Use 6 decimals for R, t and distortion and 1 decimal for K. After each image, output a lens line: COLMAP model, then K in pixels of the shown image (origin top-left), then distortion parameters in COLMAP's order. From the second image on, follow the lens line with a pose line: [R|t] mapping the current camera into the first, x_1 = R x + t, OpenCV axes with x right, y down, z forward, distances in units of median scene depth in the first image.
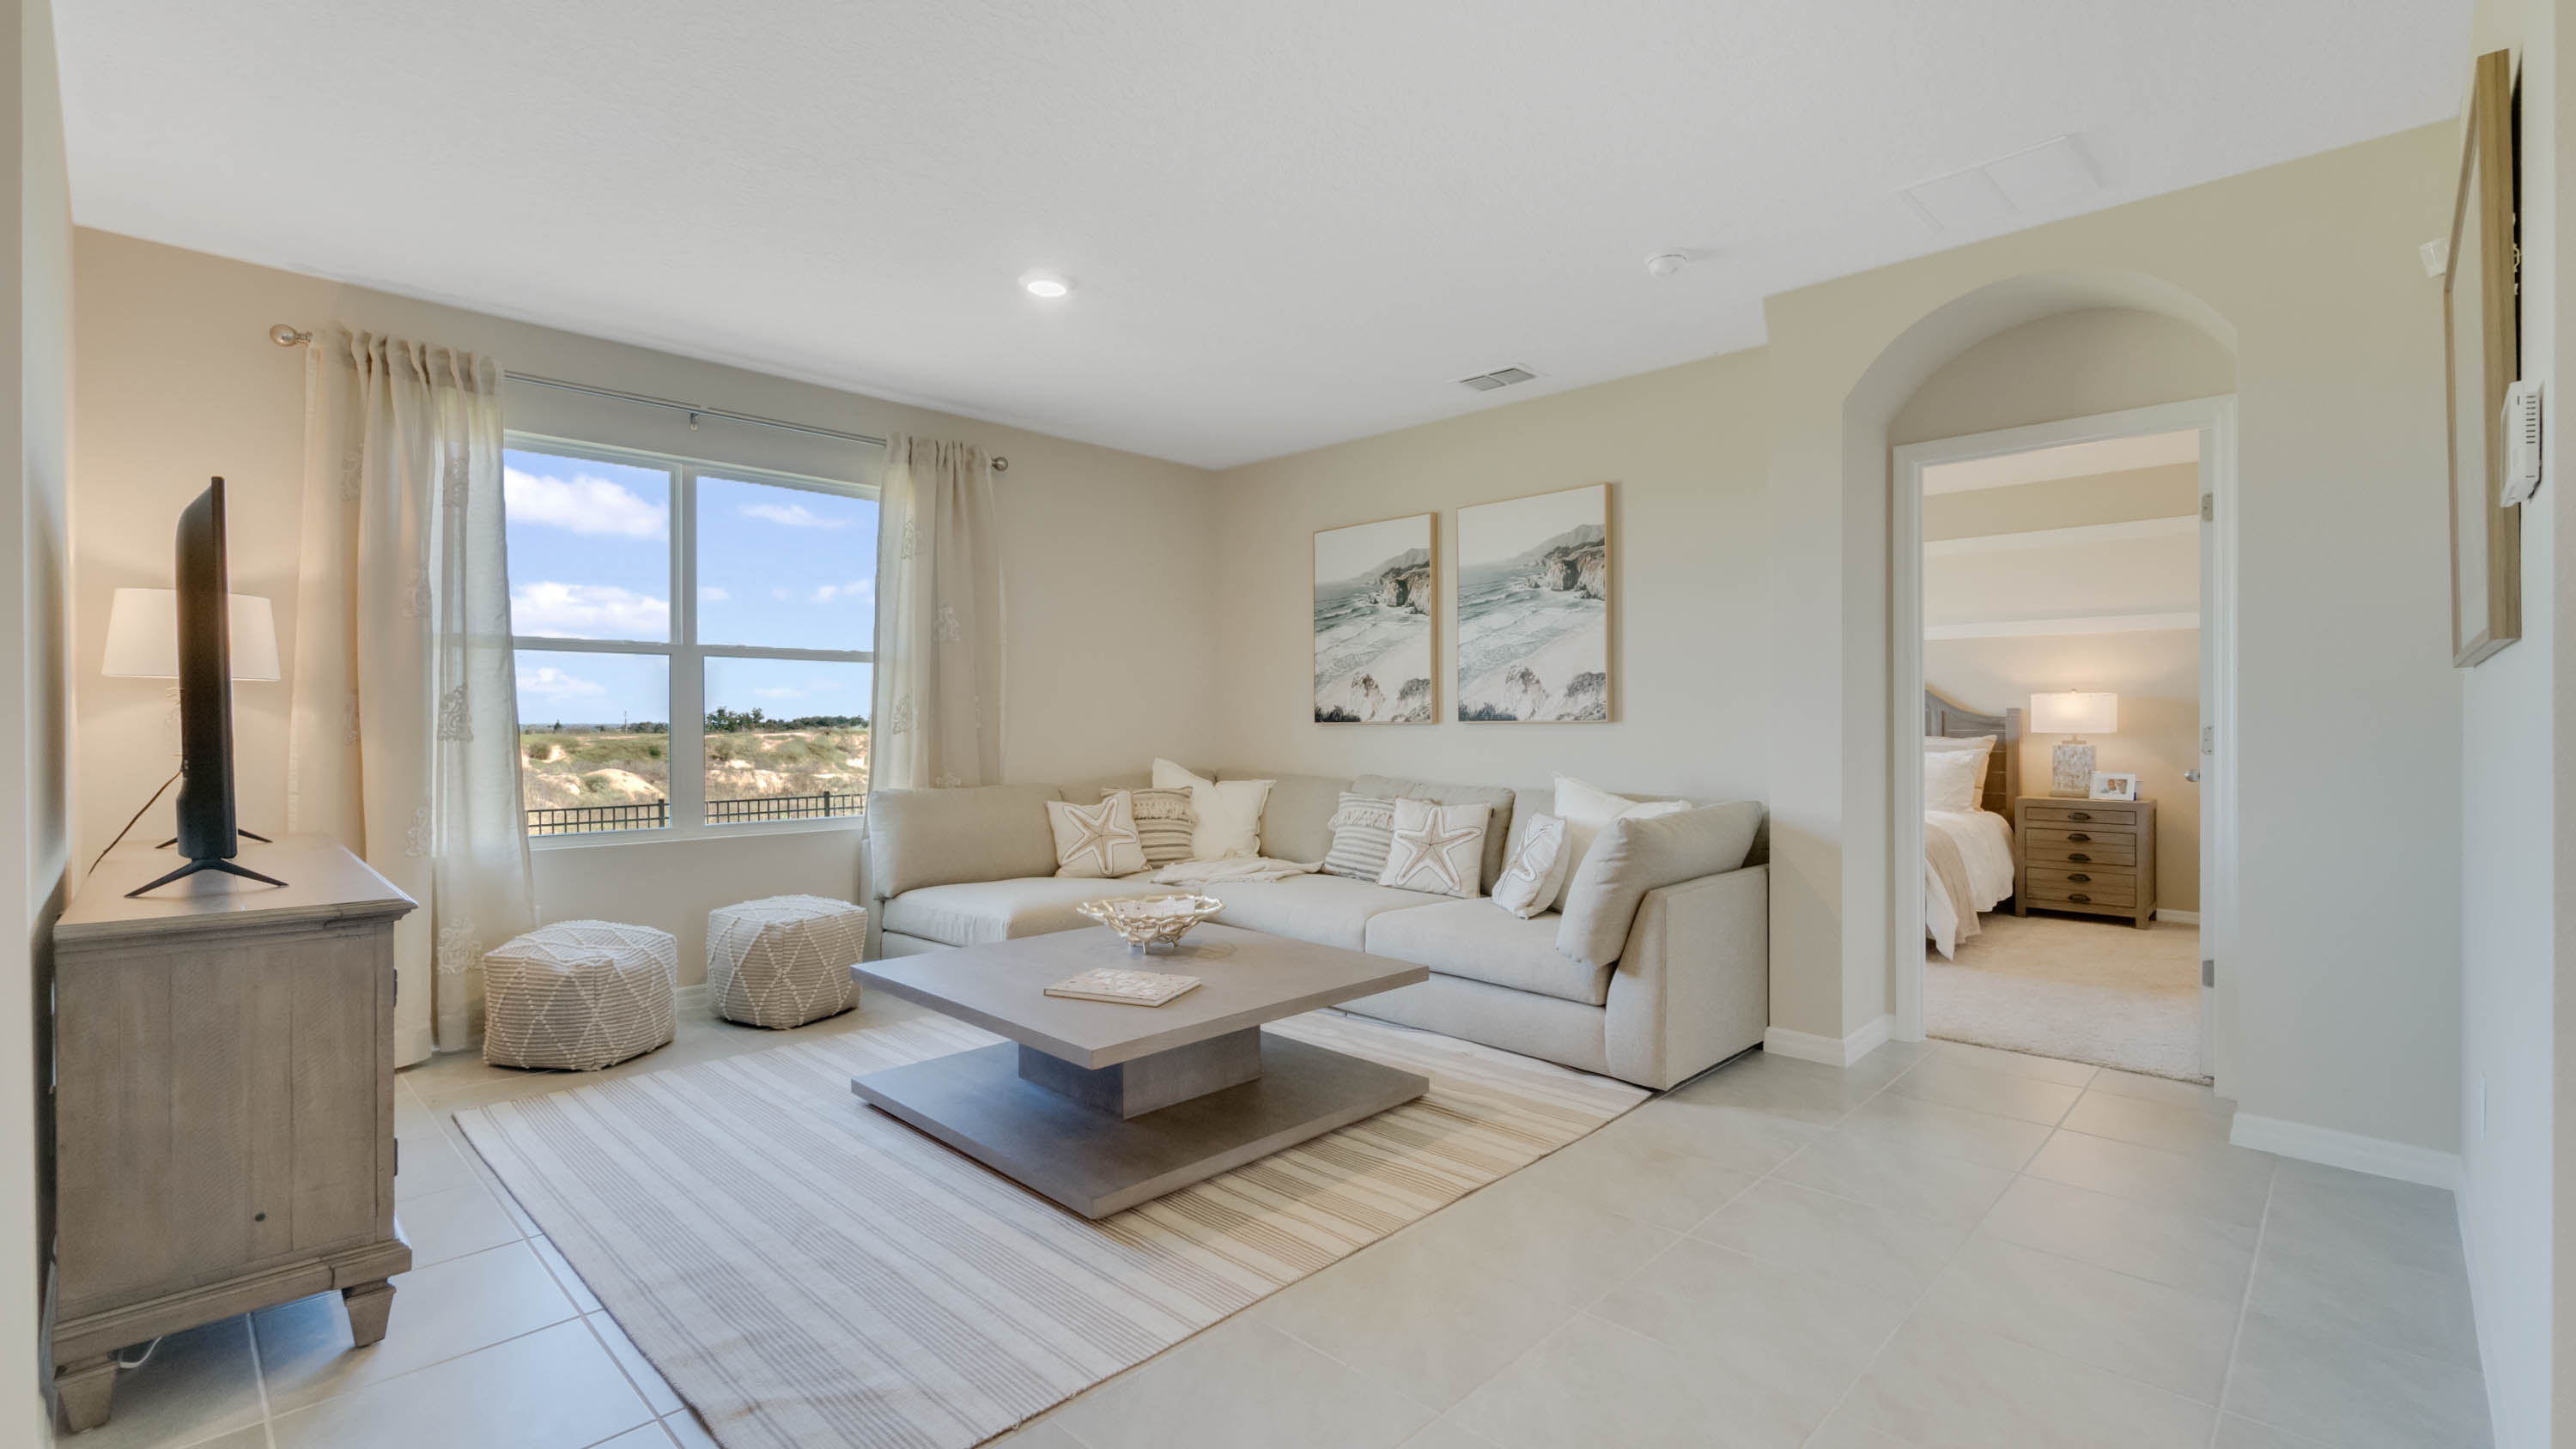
lens RADIAL K [[1144.9, 0, 1226.6], [0, 1144.9, 724.7], [0, 0, 1]] dist [-0.000561, -0.000116]
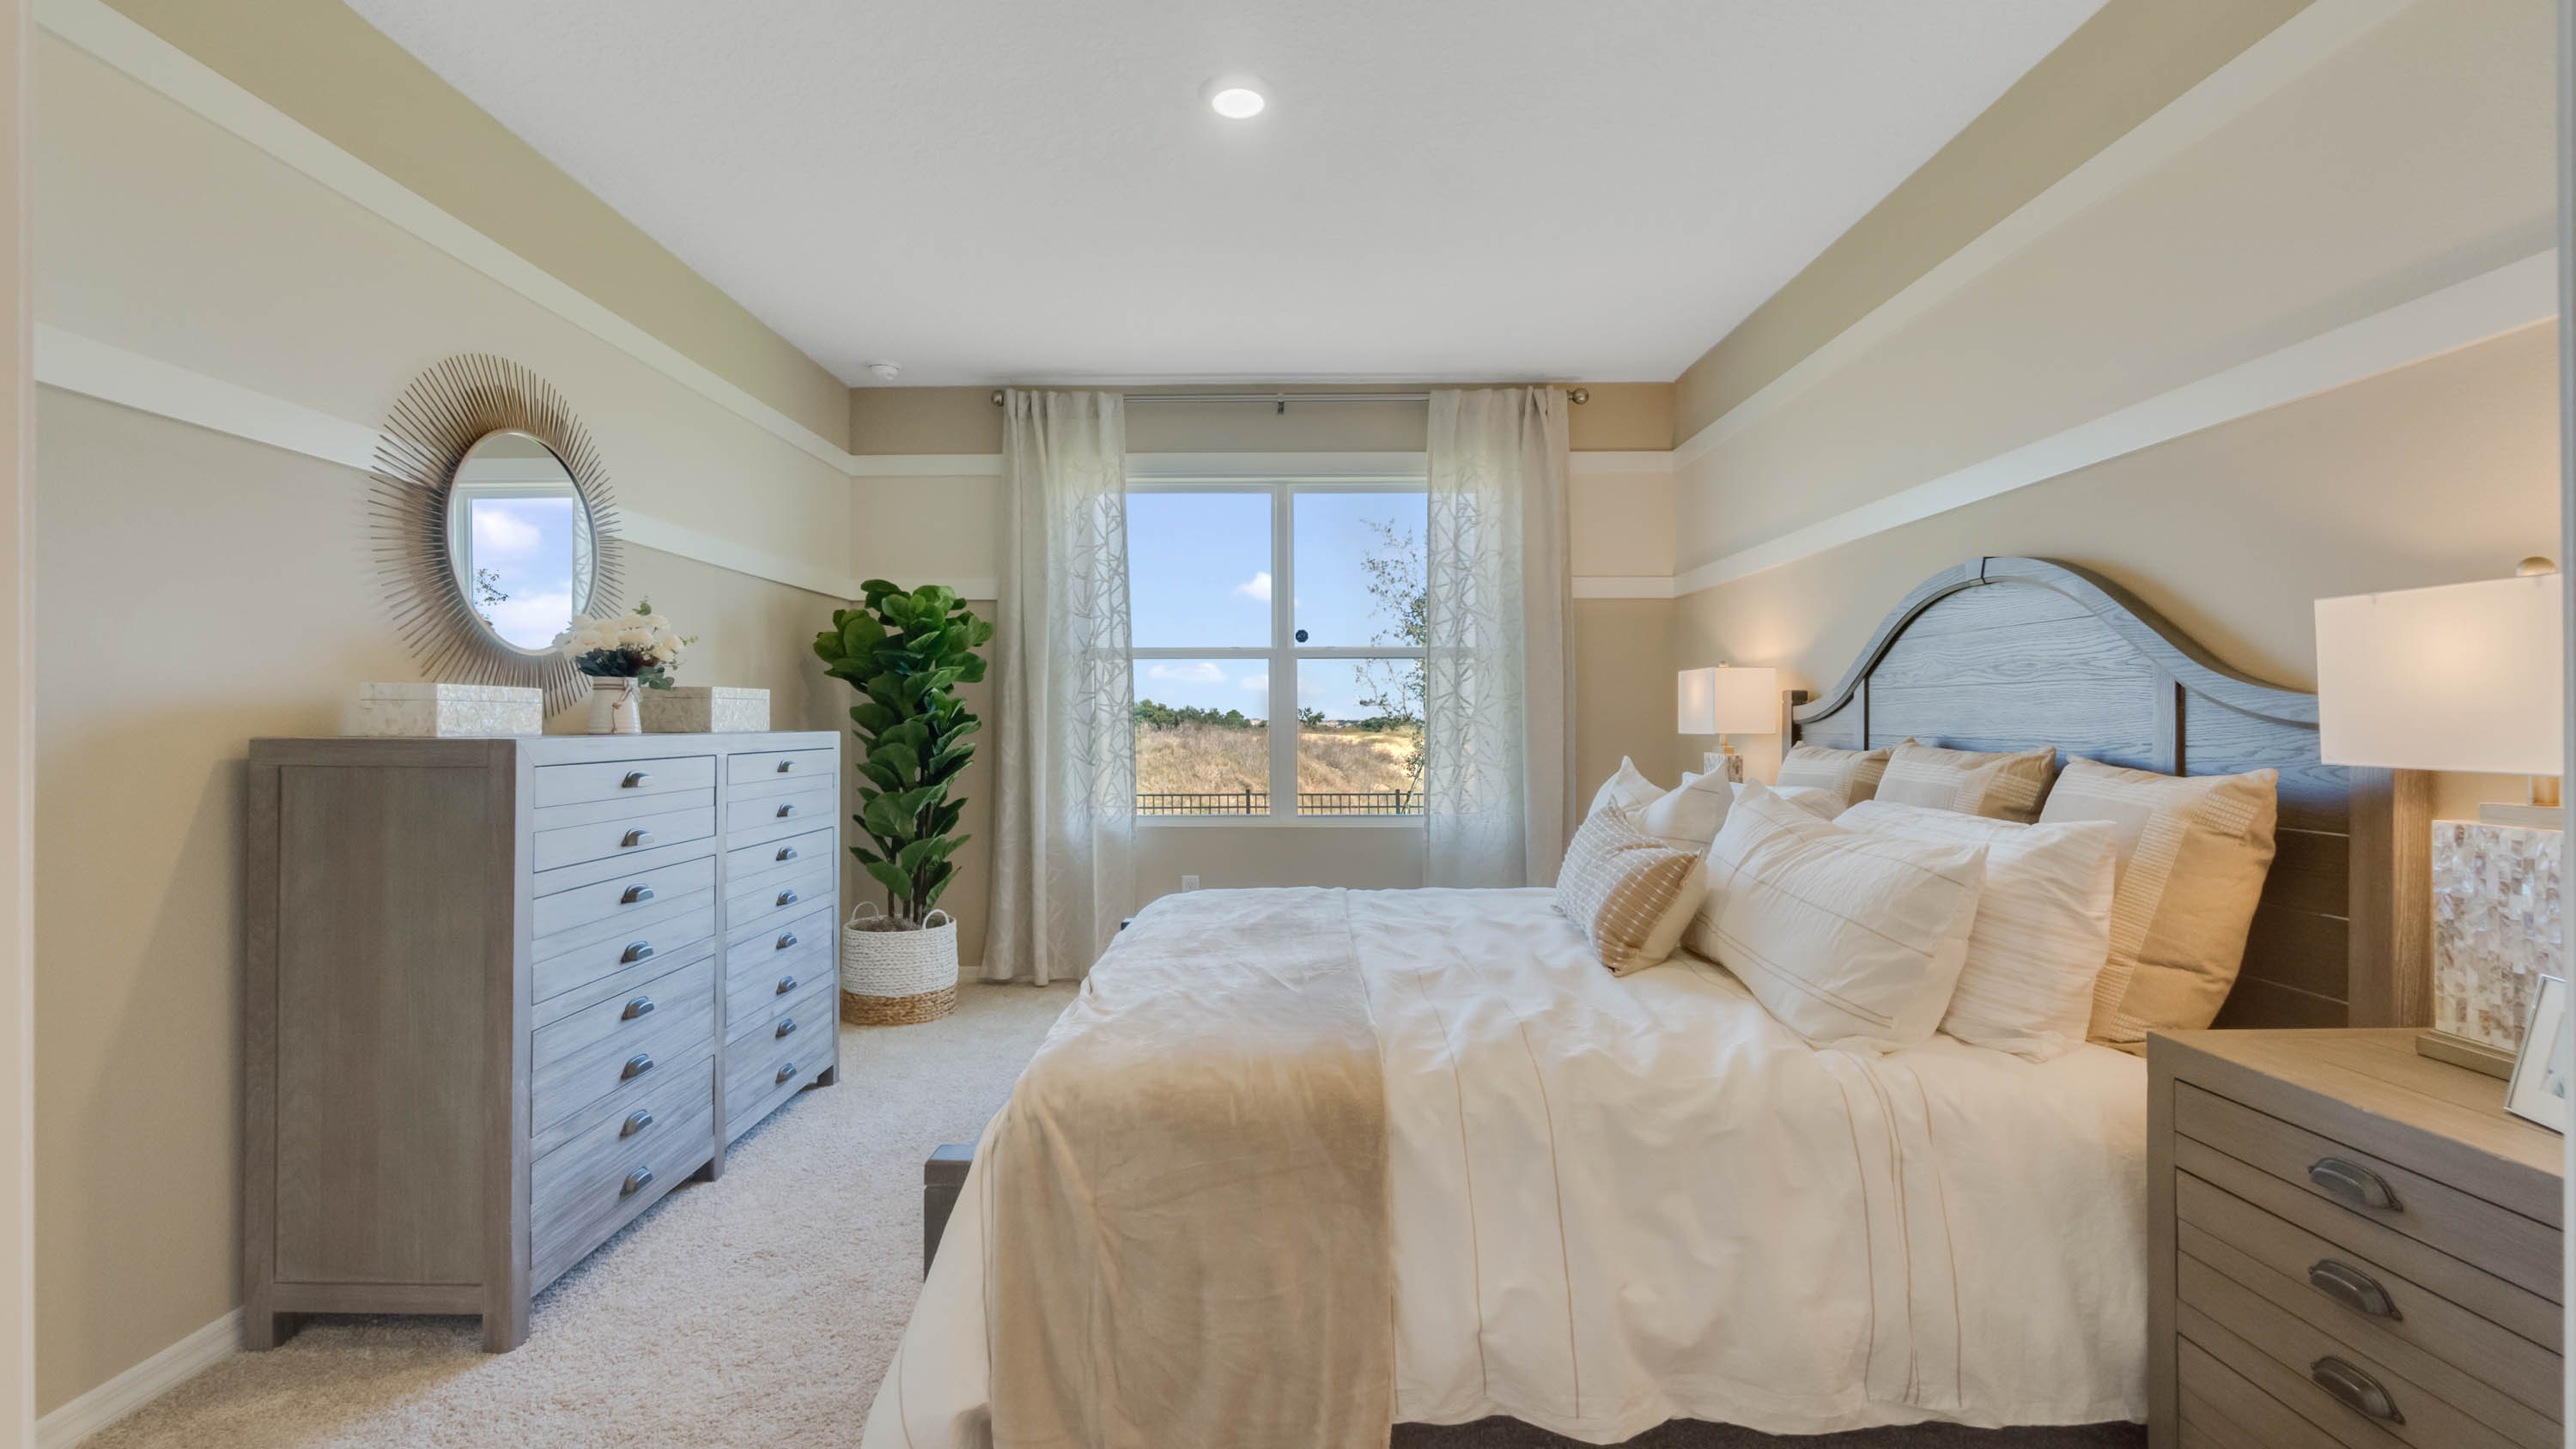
lens RADIAL K [[1099.0, 0, 1249.4], [0, 1099.0, 716.6], [0, 0, 1]] dist [-0.002882, -0.000114]
pose [[0.711141, -0.002596, -0.703044, 0.900347], [-0.001128, 0.999988, -0.004834, -0.001299], [0.703048, 0.004231, 0.711129, 0.880137]]
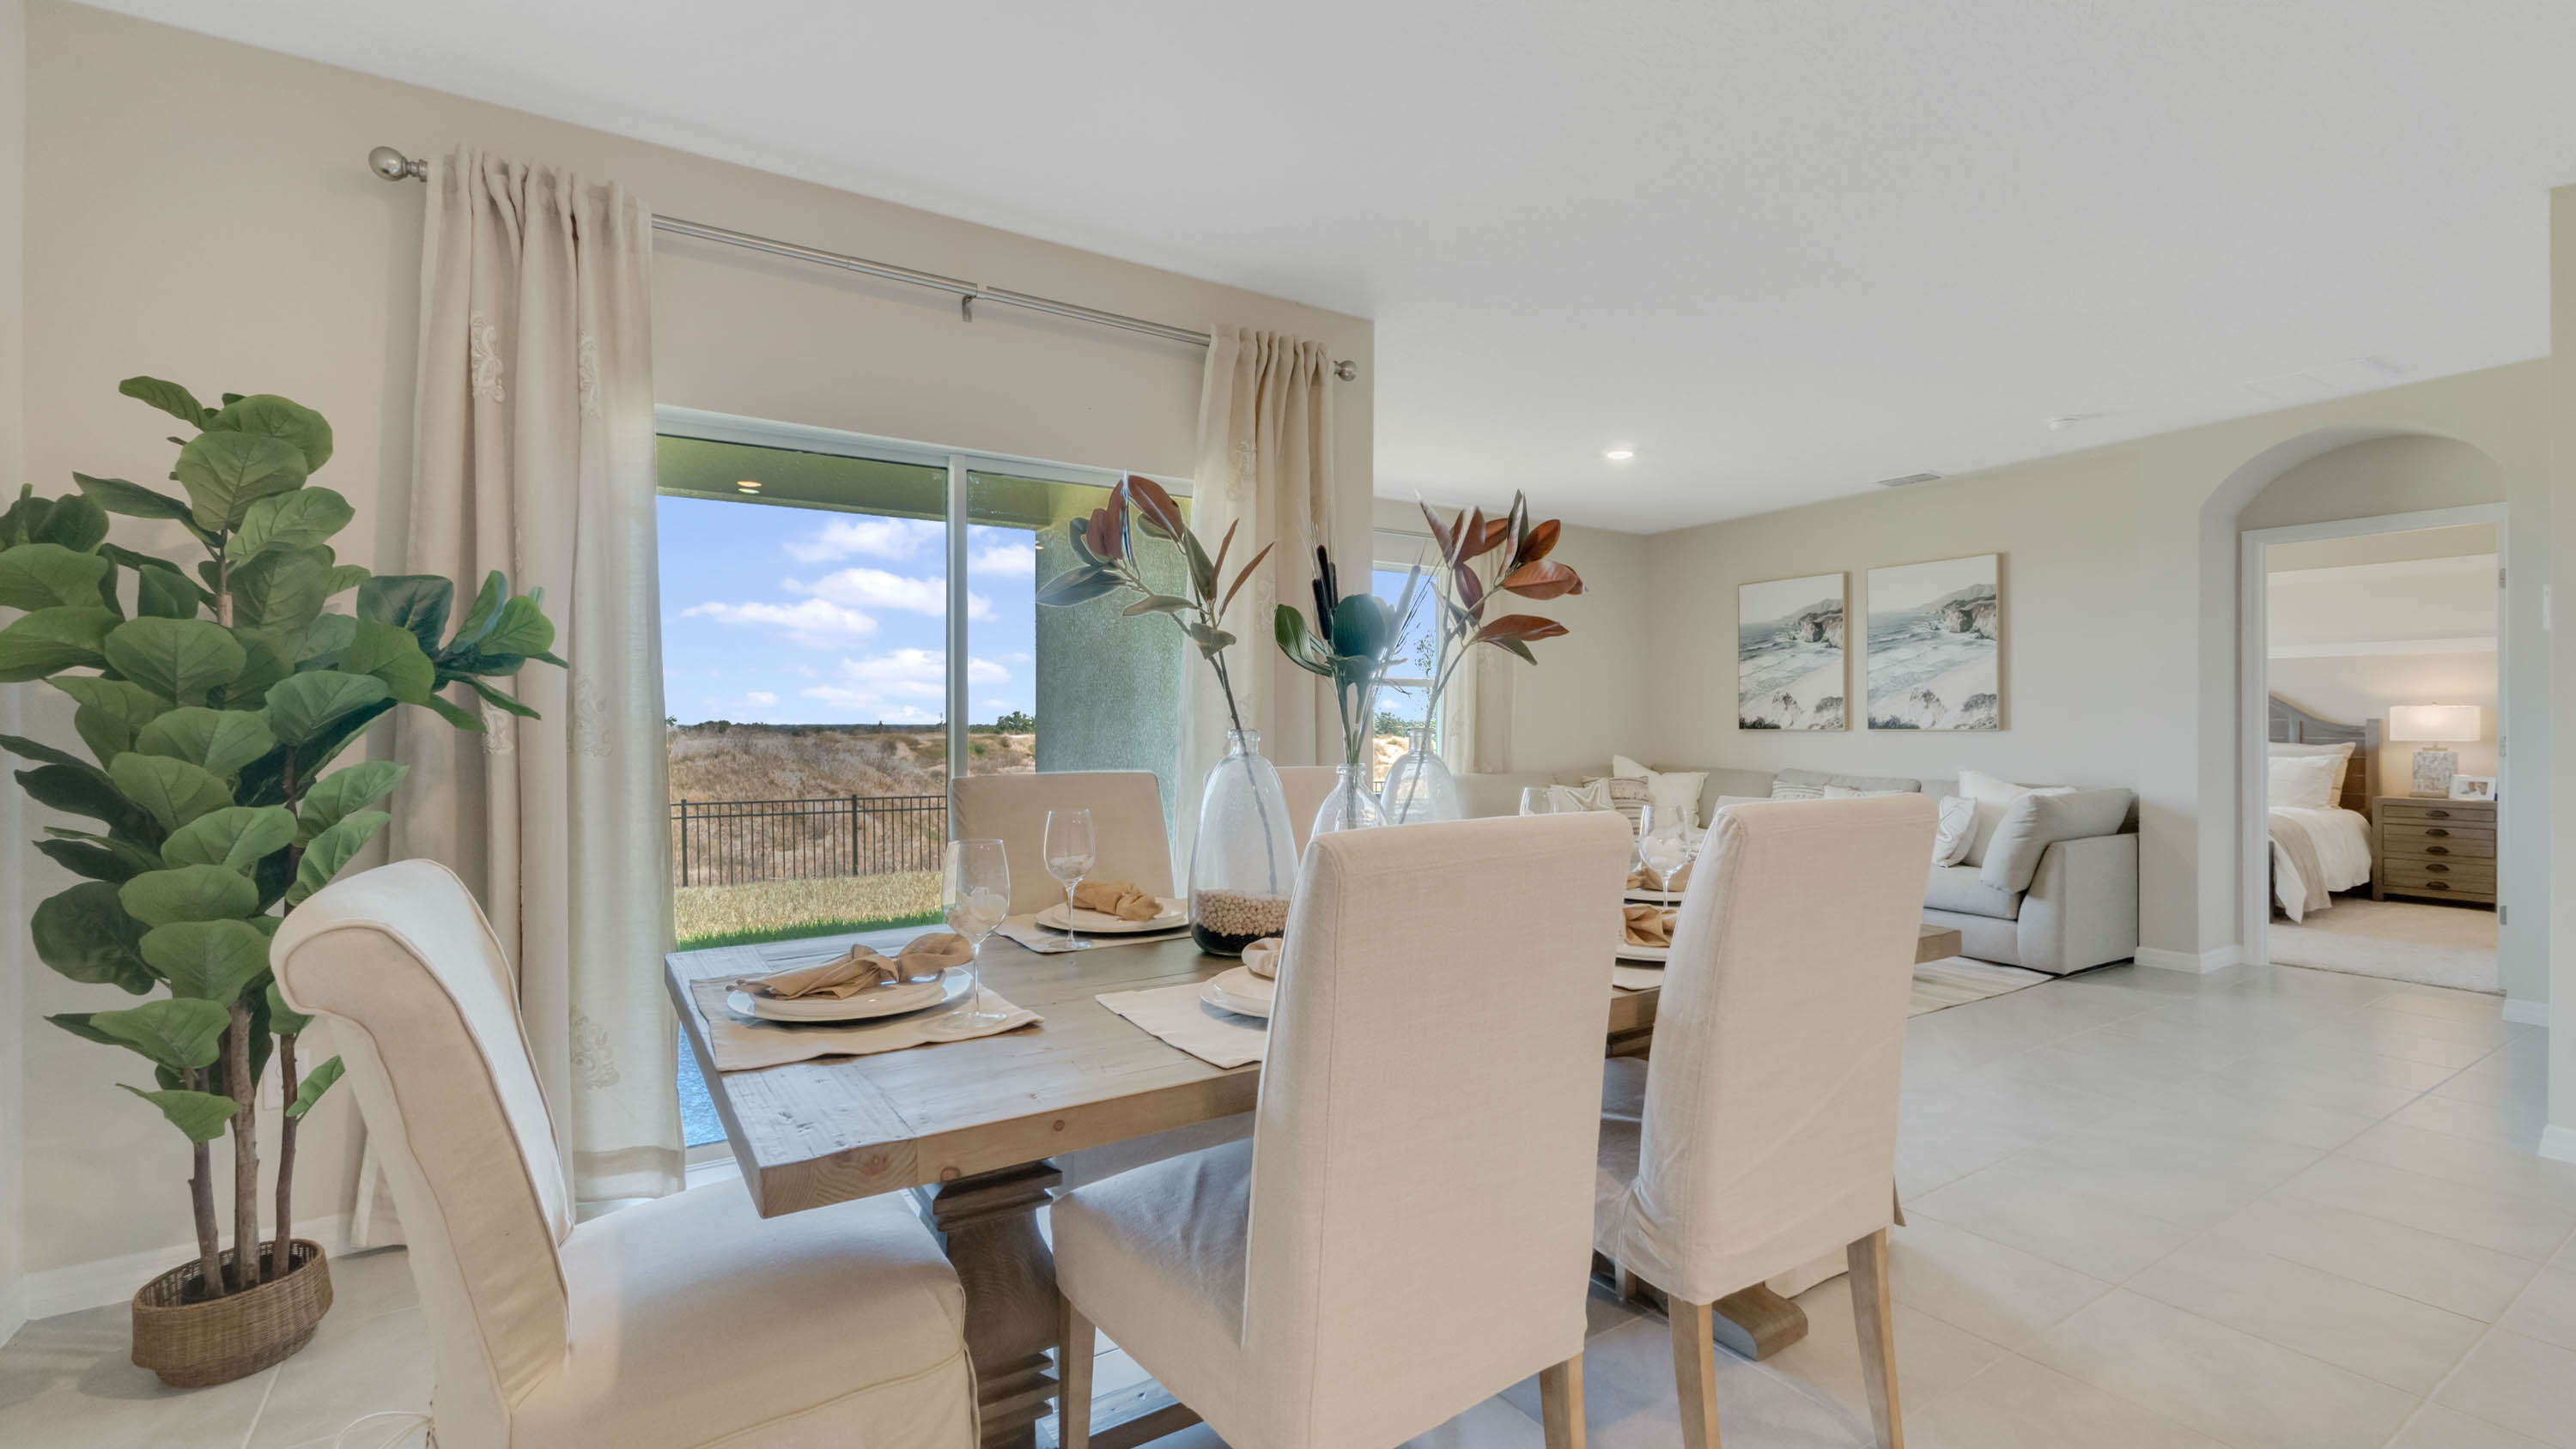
lens RADIAL K [[1085.0, 0, 1288.0], [0, 1085.0, 724.5], [0, 0, 1]] dist [-0.000031, 0.000482]
pose [[0.979031, 0.003769, -0.203678, -0.191672], [-0.004185, 0.999990, -0.001609, -0.003300], [0.203670, 0.002427, 0.979037, -0.357532]]
